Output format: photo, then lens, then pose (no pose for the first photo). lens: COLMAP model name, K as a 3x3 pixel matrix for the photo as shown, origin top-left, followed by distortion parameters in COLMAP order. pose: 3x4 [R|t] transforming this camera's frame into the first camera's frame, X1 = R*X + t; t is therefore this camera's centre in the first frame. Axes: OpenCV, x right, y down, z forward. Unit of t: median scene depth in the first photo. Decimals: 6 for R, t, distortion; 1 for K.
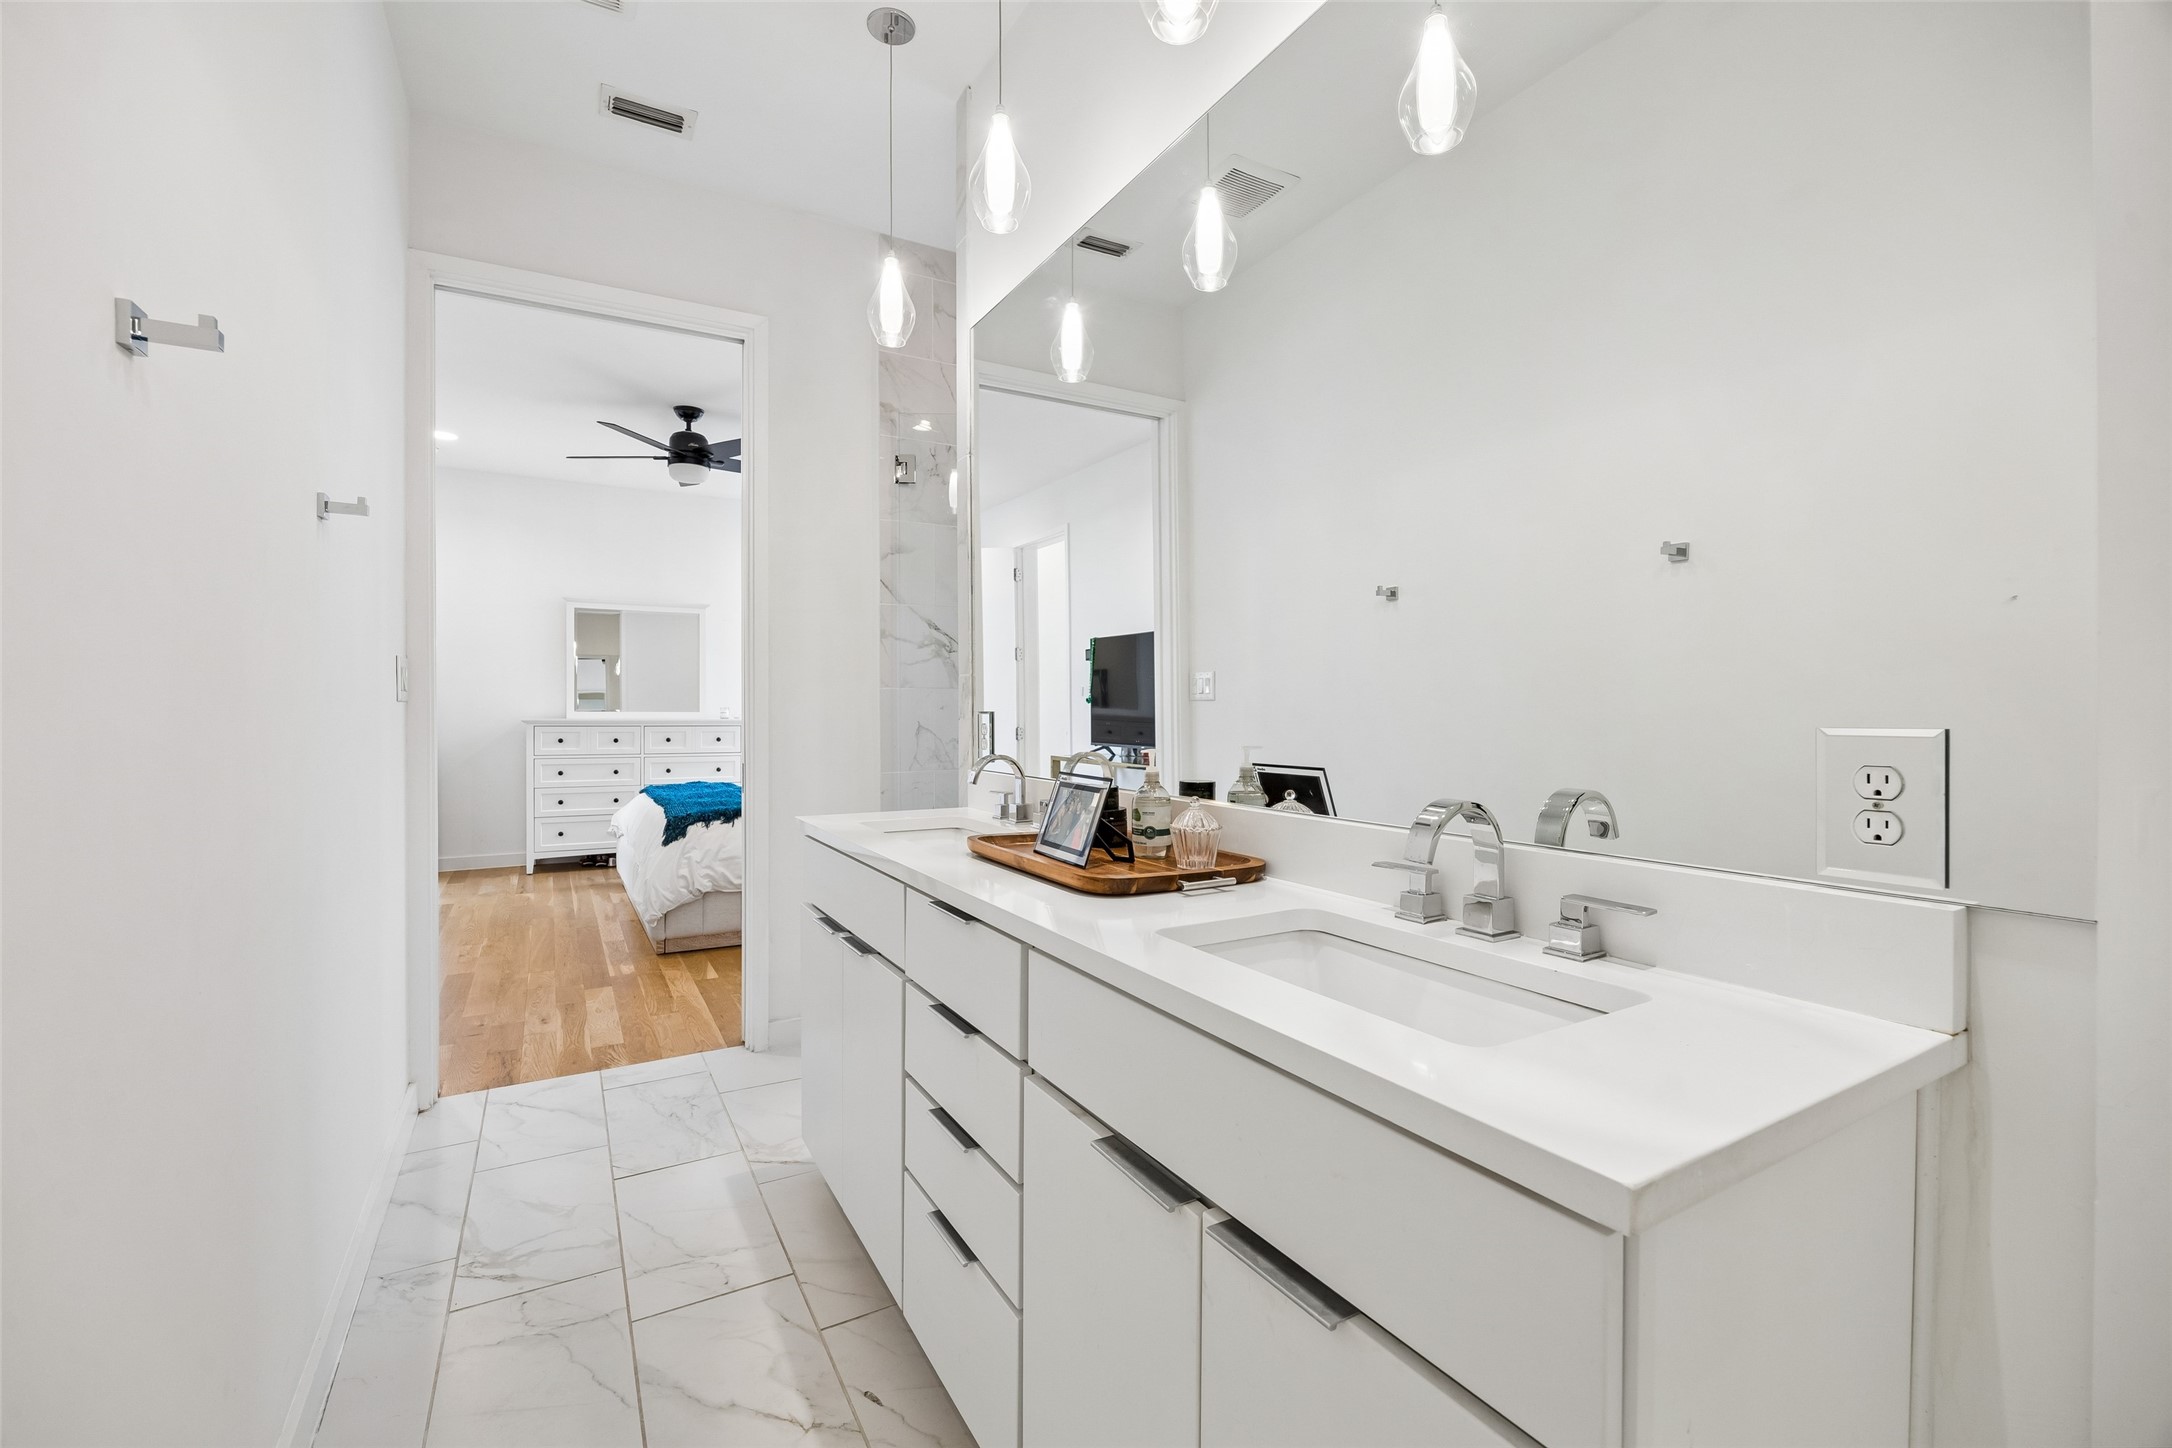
lens RADIAL K [[917.1, 0, 1088.8], [0, 917.1, 707.0], [0, 0, 1]] dist [-0.001137, 0.000486]
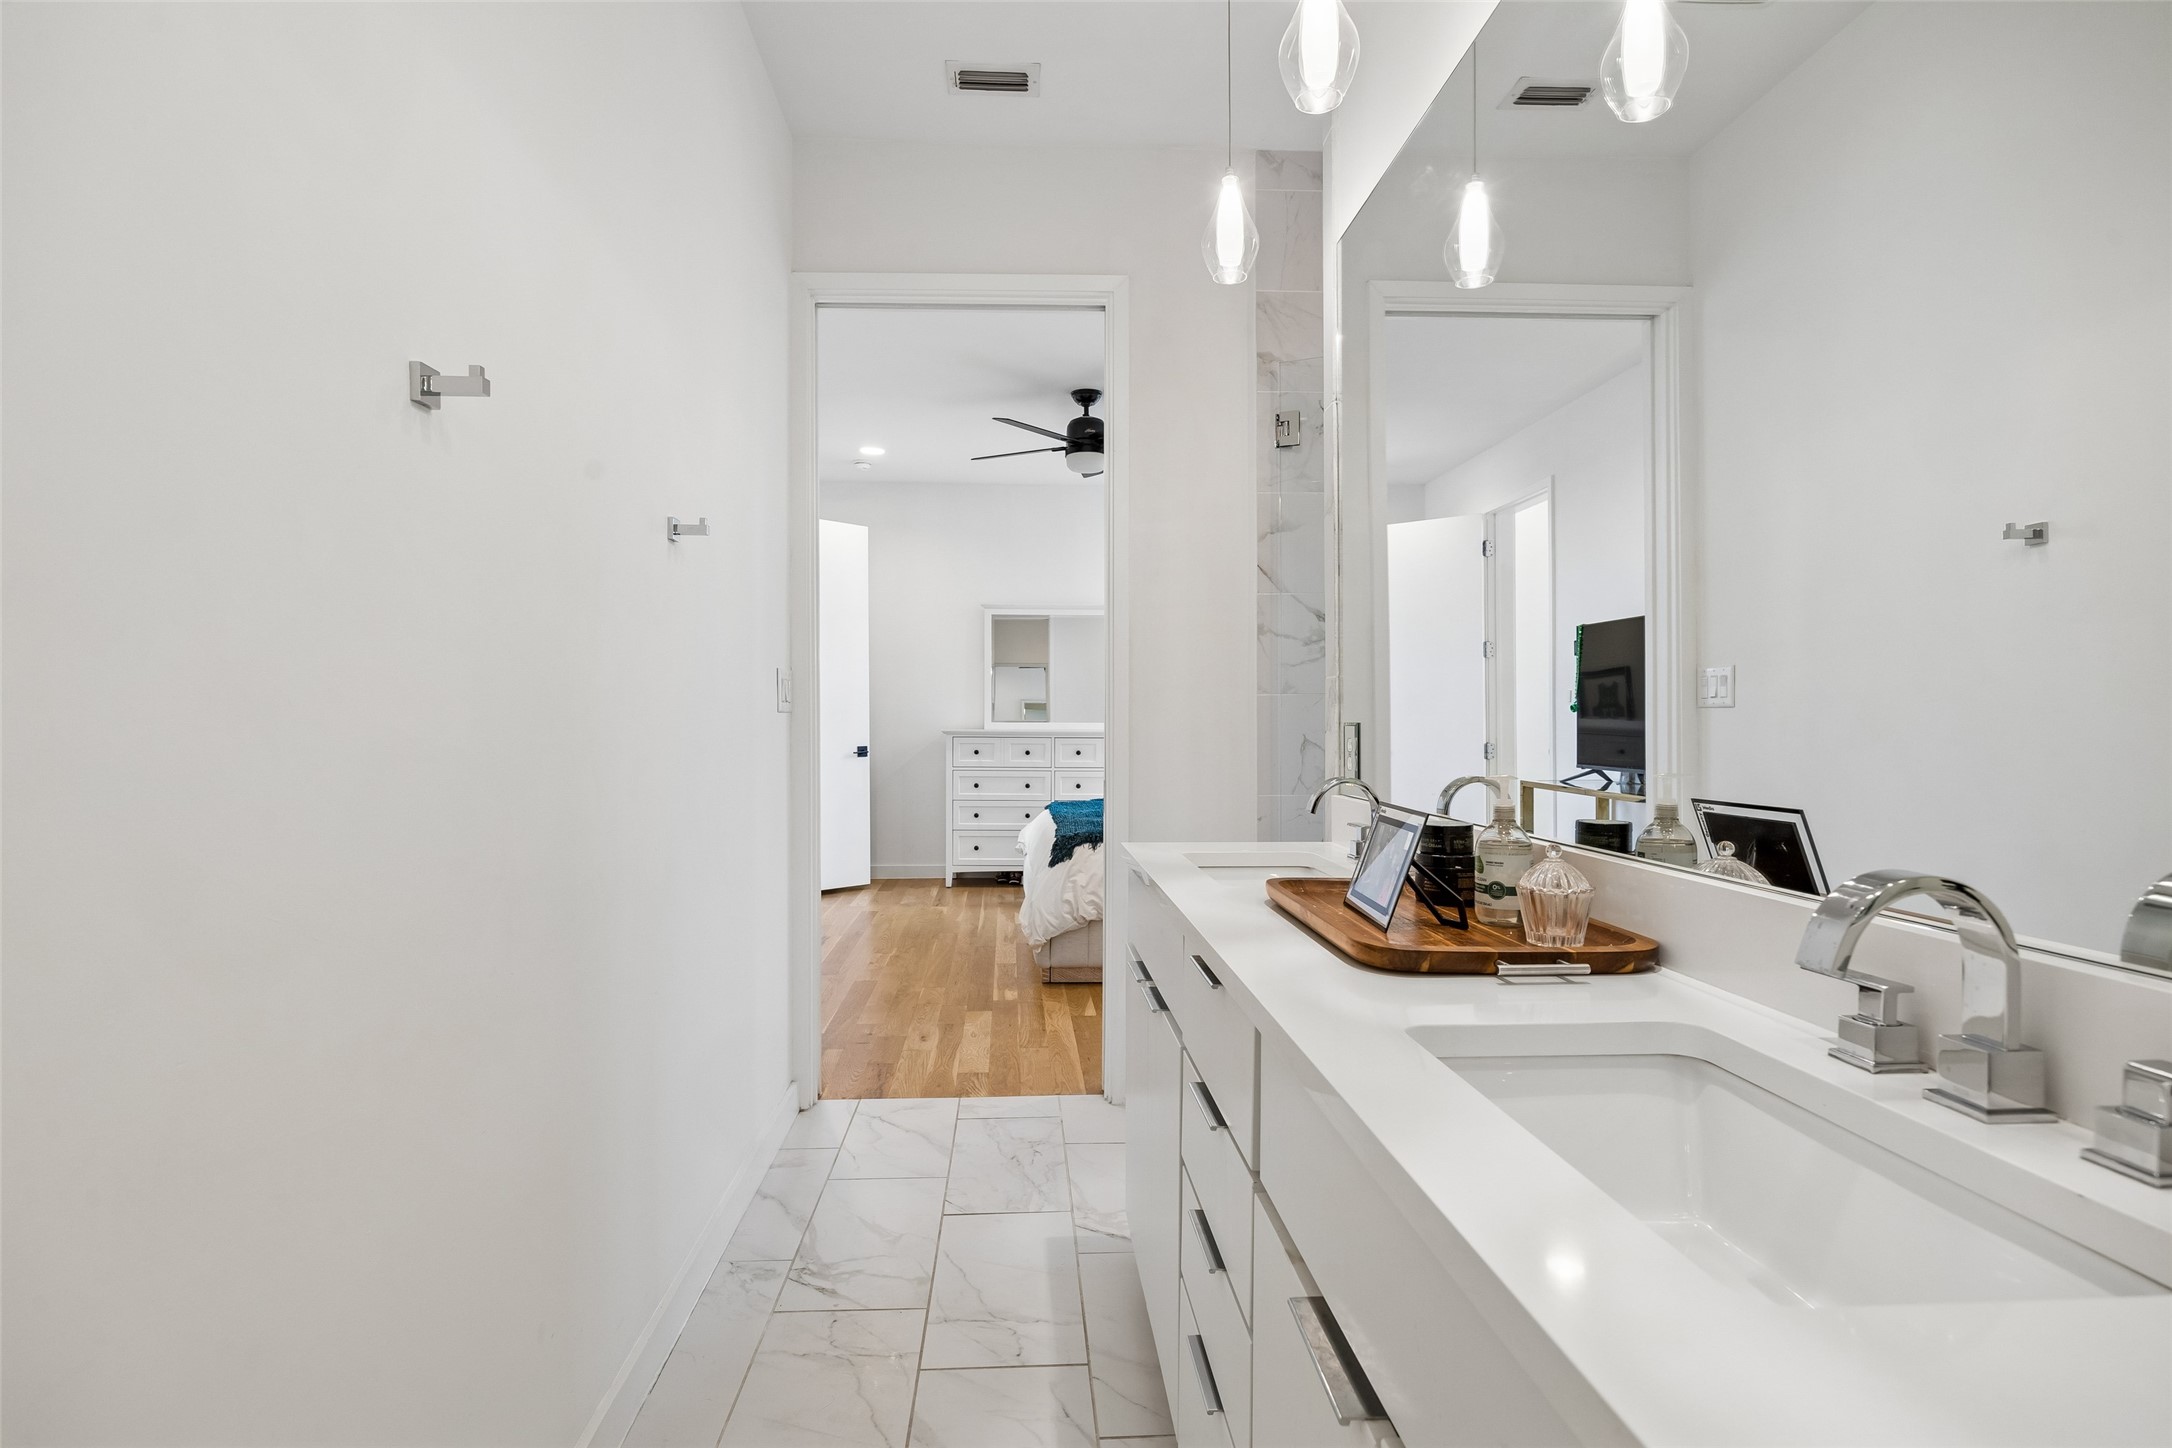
lens RADIAL K [[1086.4, 0, 1086.0], [0, 1086.4, 724.0], [0, 0, 1]] dist [-0.005001, 0.010467]
pose [[0.892418, 0.001744, -0.451207, 0.088394], [0.001111, 0.999981, 0.006063, 0.000093], [0.451209, -0.005911, 0.892399, 0.047831]]
